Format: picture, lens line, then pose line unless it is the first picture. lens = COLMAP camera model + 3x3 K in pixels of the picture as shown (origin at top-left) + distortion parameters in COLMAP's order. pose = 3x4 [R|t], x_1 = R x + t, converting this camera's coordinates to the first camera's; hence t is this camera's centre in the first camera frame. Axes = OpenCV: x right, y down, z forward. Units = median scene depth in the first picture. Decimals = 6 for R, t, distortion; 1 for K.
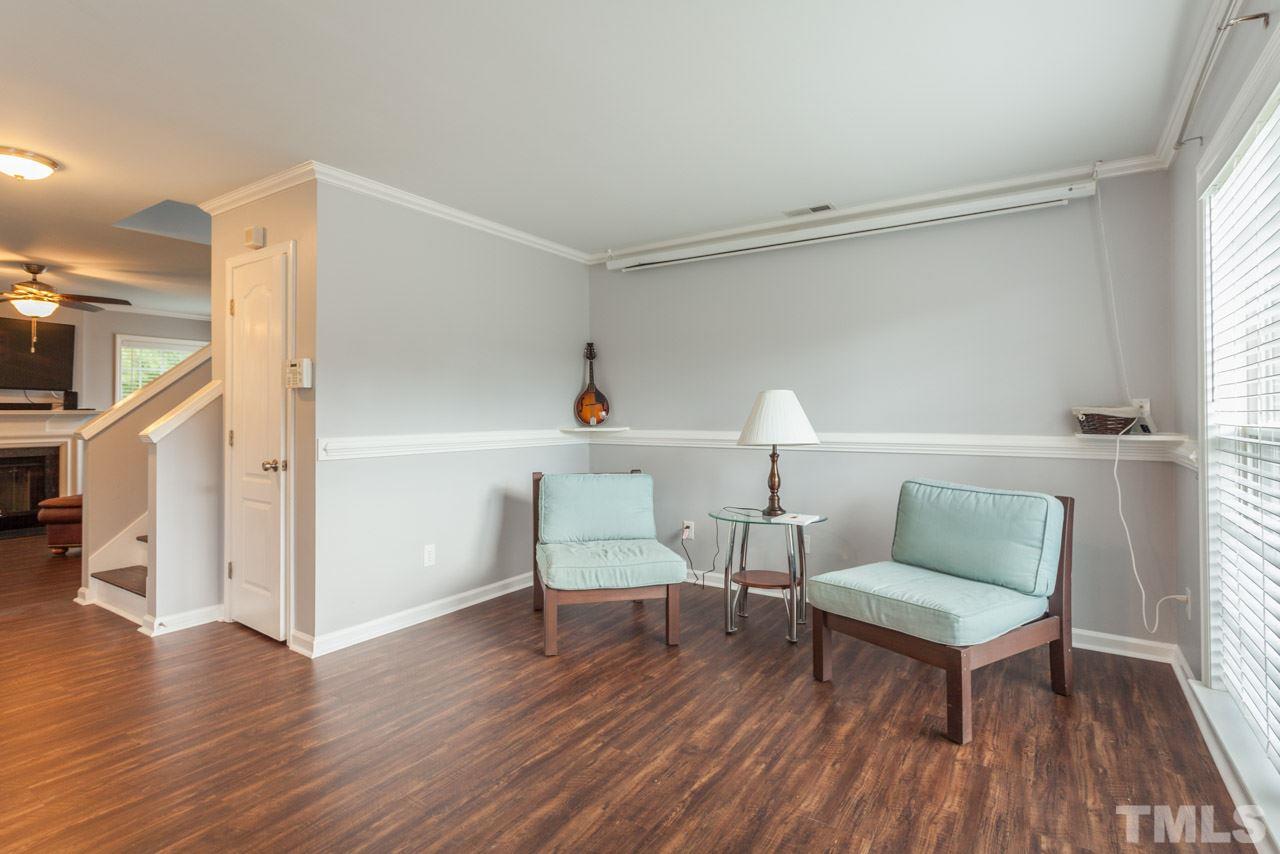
lens RADIAL K [[628.8, 0, 642.0], [0, 628.8, 403.3], [0, 0, 1]] dist [0.001319, -0.000136]
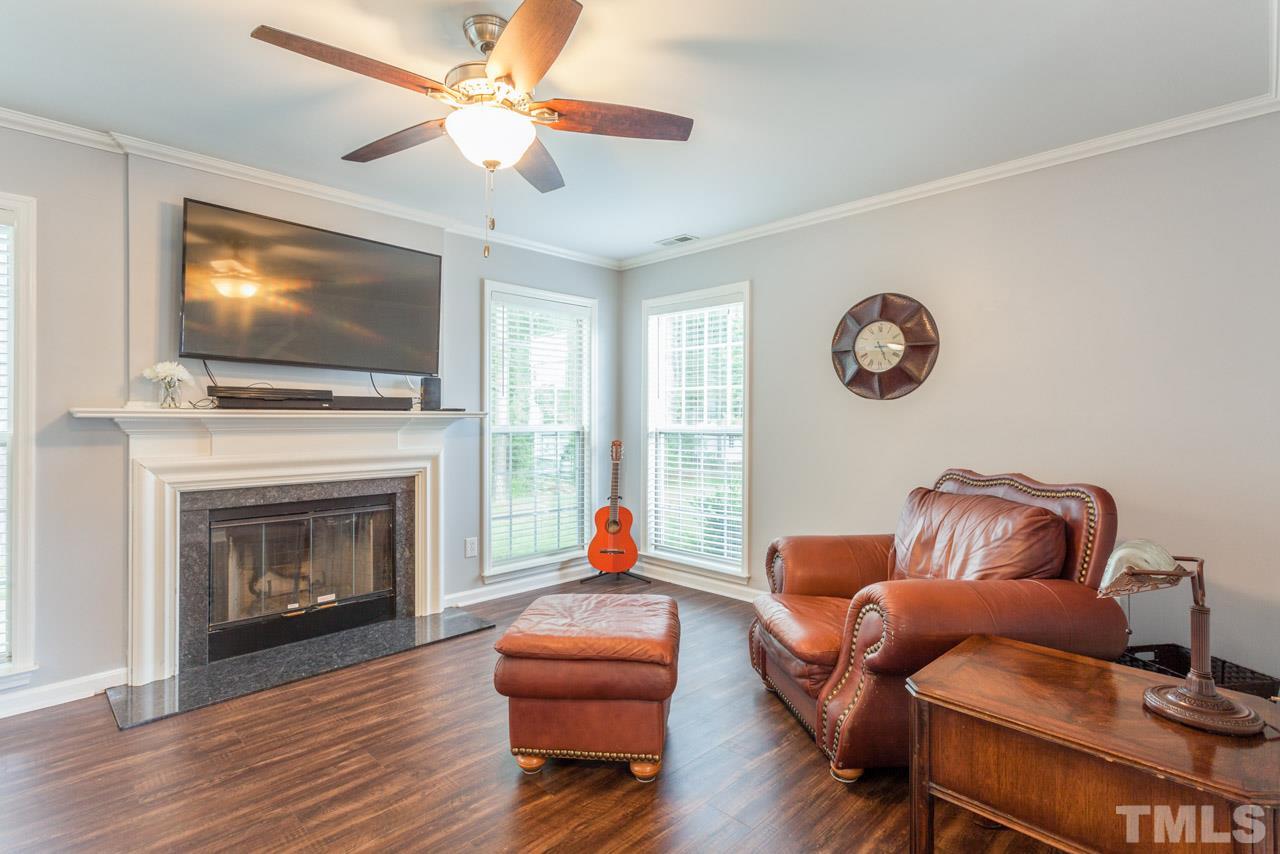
lens RADIAL K [[624.7, 0, 636.0], [0, 624.7, 421.8], [0, 0, 1]] dist [0.010666, -0.002101]
pose [[0.980362, 0.007498, -0.197064, -0.630529], [-0.003548, 0.999786, 0.020387, 0.008703], [0.197175, -0.019287, 0.980179, 0.500998]]
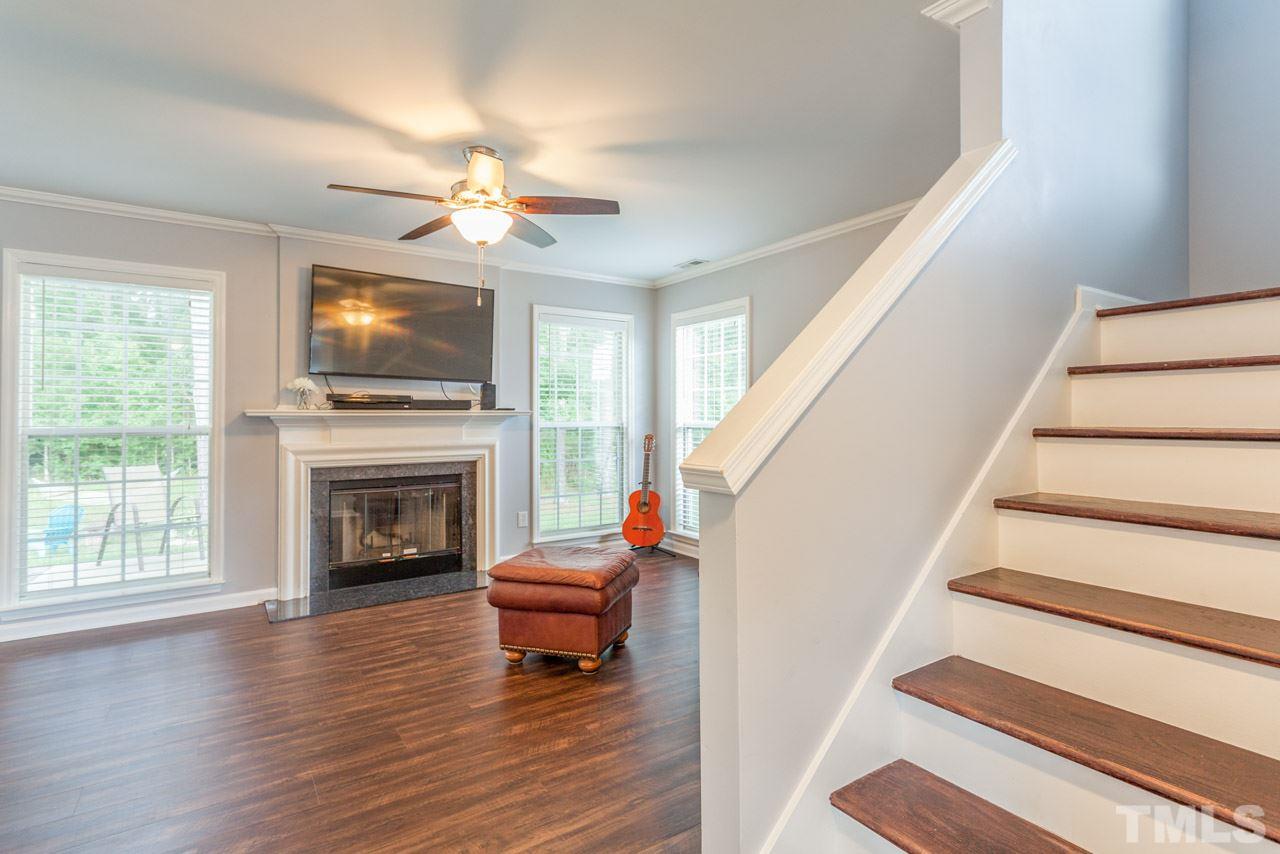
lens RADIAL K [[634.8, 0, 637.7], [0, 634.8, 411.7], [0, 0, 1]] dist [0.001658, 0.000184]
pose [[0.920692, -0.000886, -0.390288, -0.478503], [0.003810, 0.999970, 0.006717, 0.008539], [0.390270, -0.007671, 0.920668, 0.410051]]
